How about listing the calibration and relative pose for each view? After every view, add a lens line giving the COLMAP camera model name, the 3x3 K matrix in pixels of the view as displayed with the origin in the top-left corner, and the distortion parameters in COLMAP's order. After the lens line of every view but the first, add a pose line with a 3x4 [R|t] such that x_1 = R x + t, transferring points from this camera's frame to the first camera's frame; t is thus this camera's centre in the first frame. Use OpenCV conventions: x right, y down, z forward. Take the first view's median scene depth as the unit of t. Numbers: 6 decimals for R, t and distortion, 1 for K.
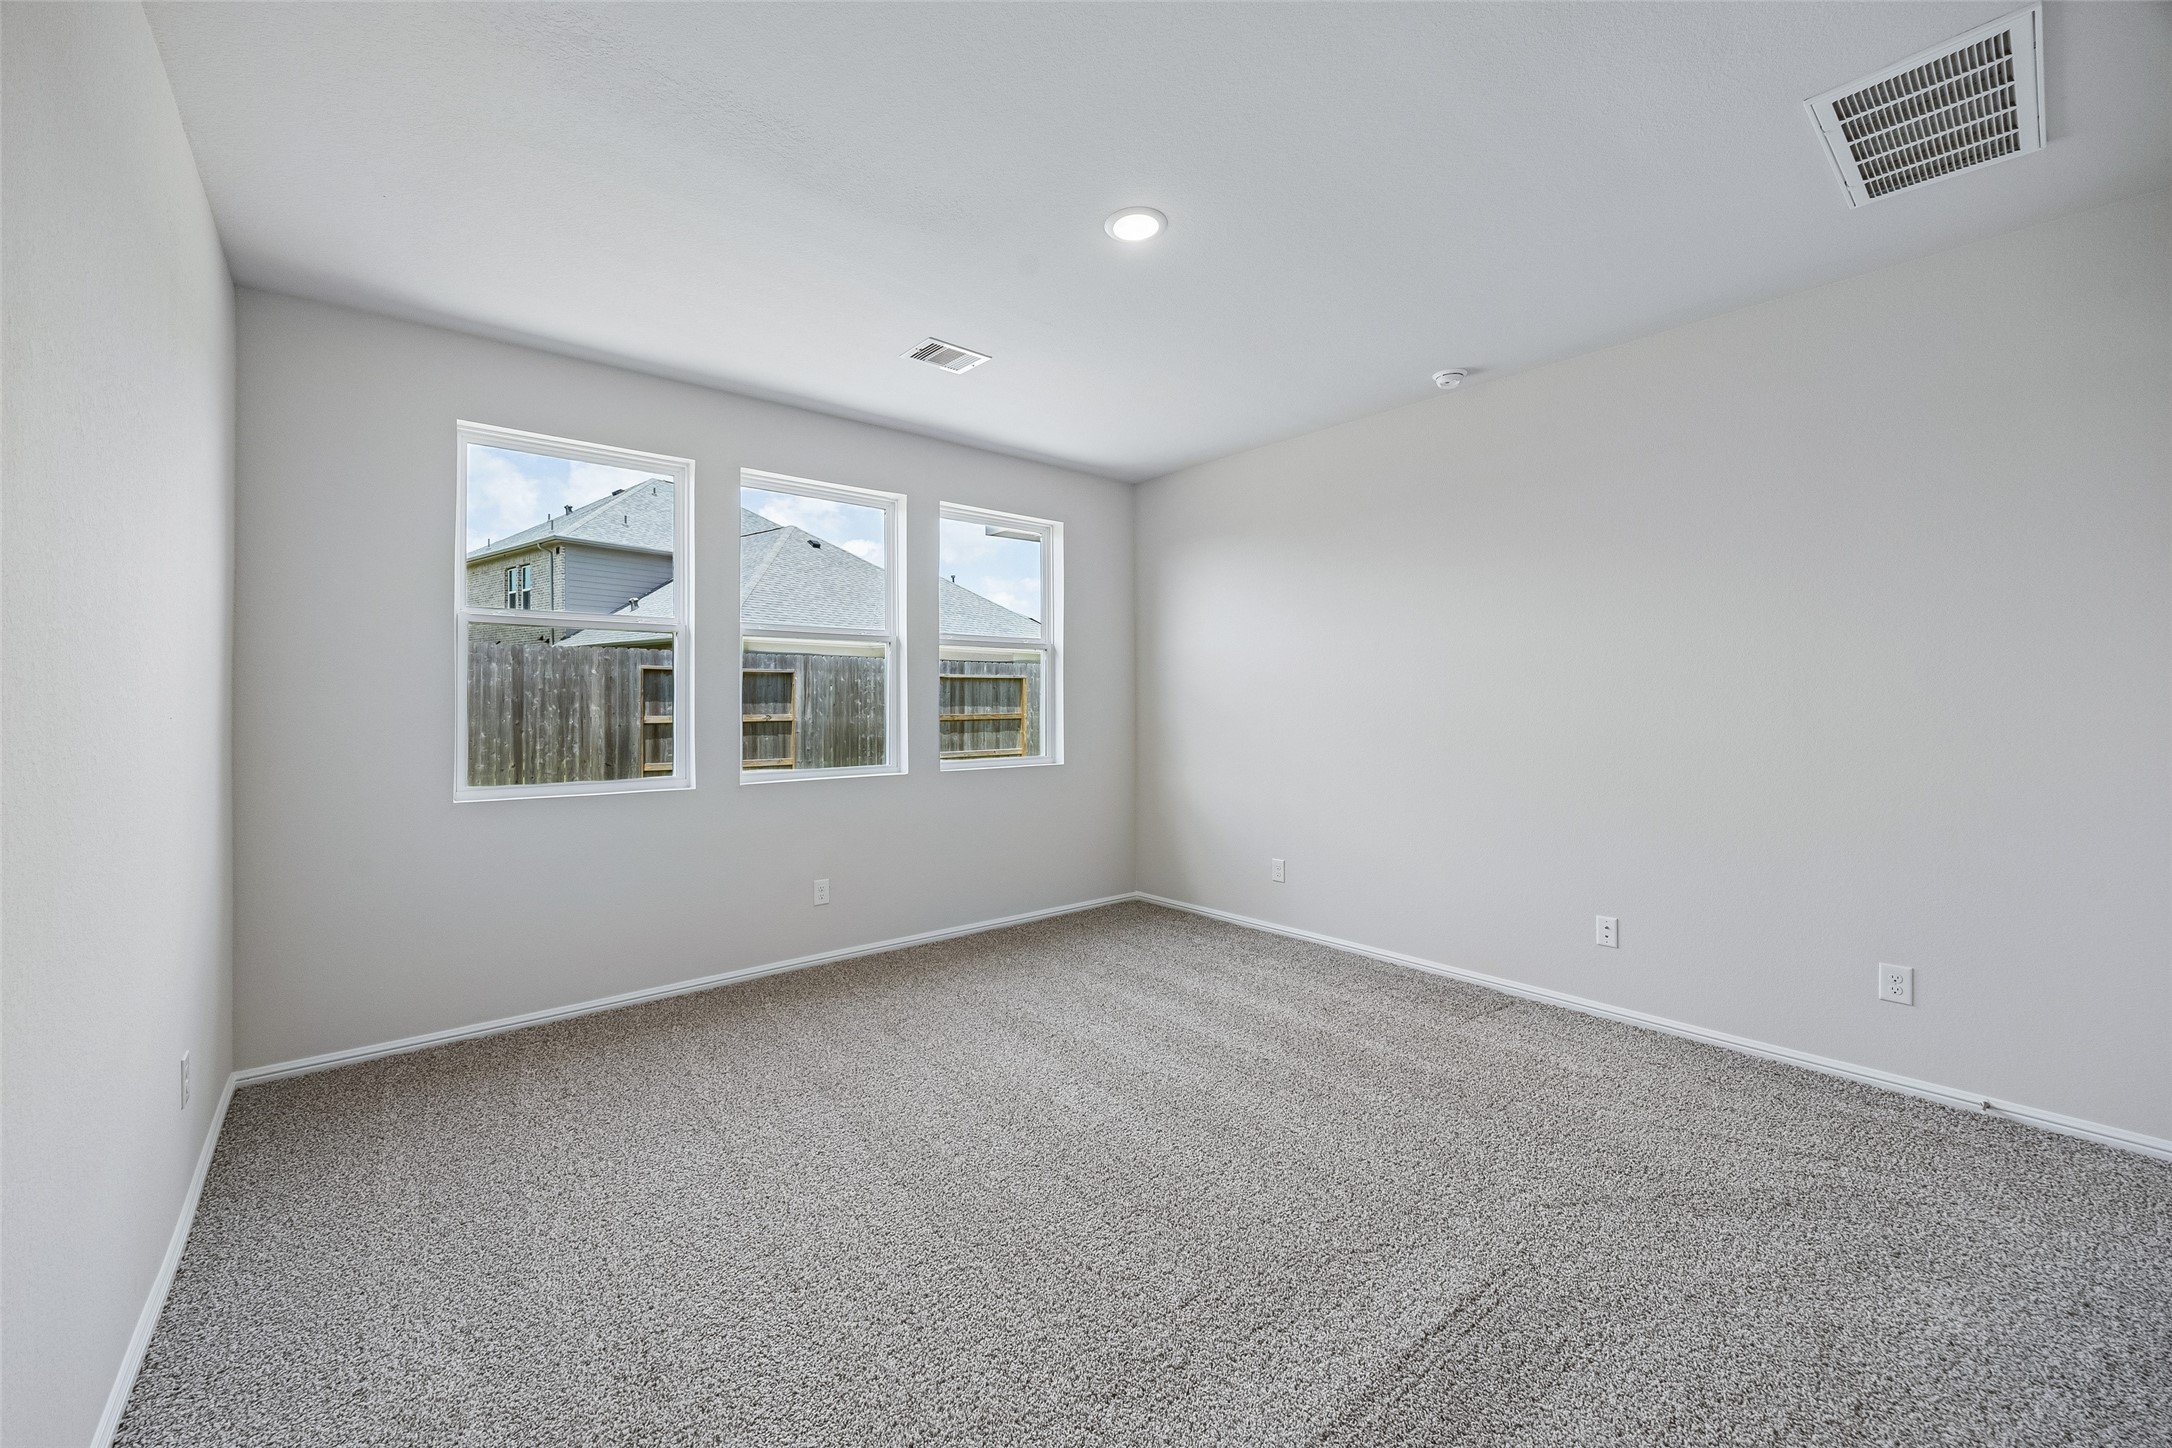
lens RADIAL K [[834.0, 0, 1081.9], [0, 834.0, 689.2], [0, 0, 1]] dist [0.000093, 0.000024]
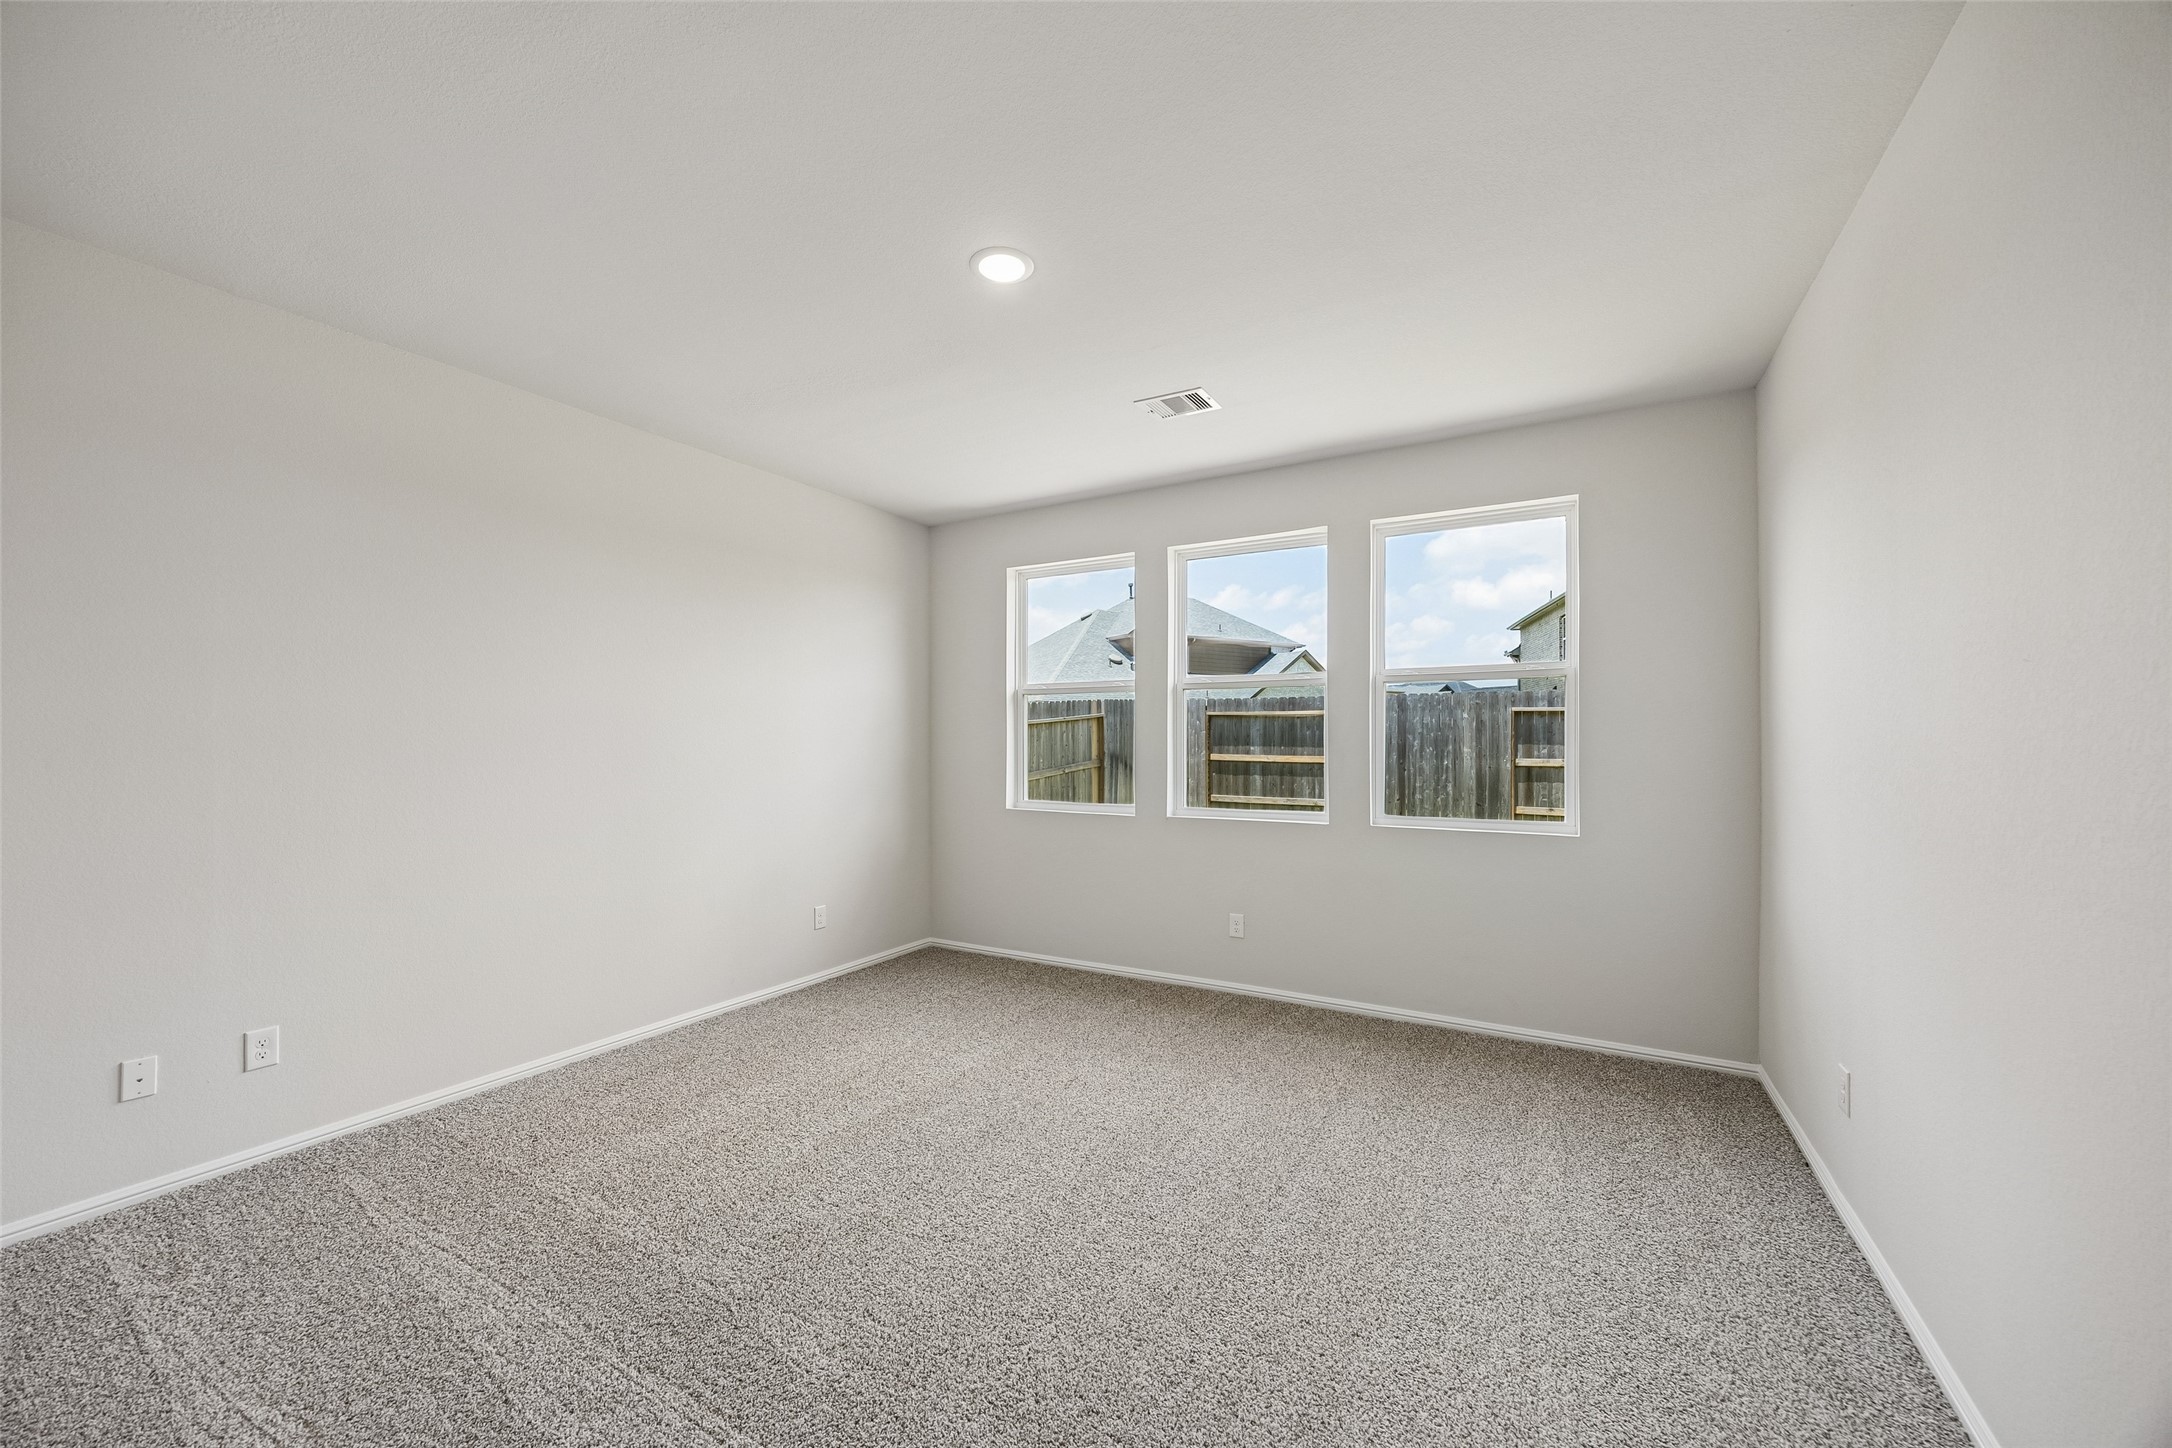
lens RADIAL K [[826.2, 0, 1077.3], [0, 826.2, 721.0], [0, 0, 1]] dist [-0.000182, -0.000021]
pose [[0.345317, -0.023050, -0.938203, 0.231881], [0.011145, 0.999729, -0.020459, 0.001359], [0.938420, -0.003391, 0.345480, 0.171924]]
